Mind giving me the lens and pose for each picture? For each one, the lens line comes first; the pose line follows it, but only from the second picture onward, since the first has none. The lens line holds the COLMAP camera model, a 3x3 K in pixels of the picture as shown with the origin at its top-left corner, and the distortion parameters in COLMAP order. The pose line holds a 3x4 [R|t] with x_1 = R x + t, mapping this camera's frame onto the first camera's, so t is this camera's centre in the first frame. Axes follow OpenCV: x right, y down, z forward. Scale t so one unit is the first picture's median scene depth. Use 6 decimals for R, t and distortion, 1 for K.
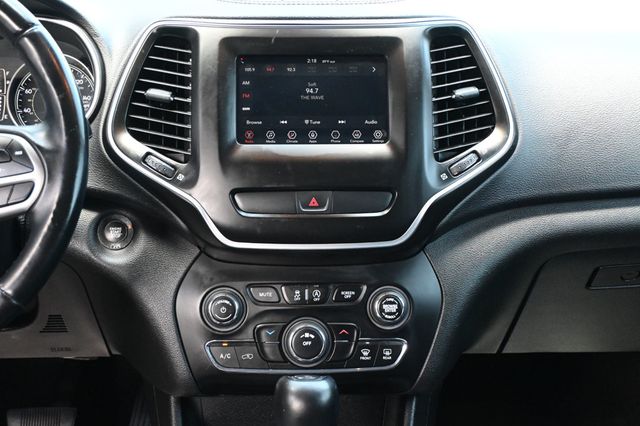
lens RADIAL K [[1077.6, 0, 320.0], [0, 1077.6, 213.0], [0, 0, 1]] dist [-0.033579, 0.048121]
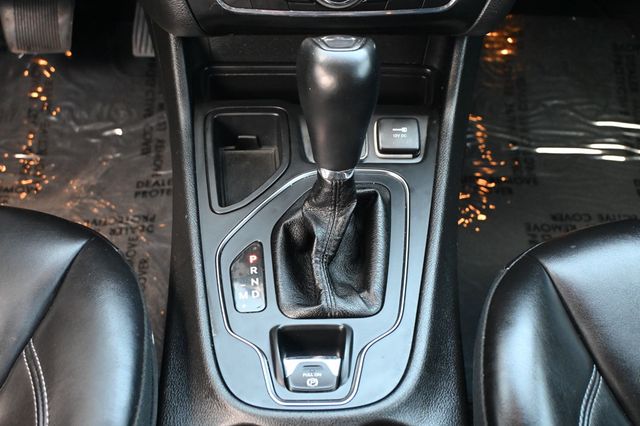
lens RADIAL K [[914.2, 0, 320.0], [0, 914.2, 213.0], [0, 0, 1]] dist [0.031900, 0.049899]
pose [[0.999929, 0.009557, -0.007105, -0.018203], [-0.004859, 0.872106, 0.489293, -0.053250], [0.010872, -0.489224, 0.872091, 0.335436]]
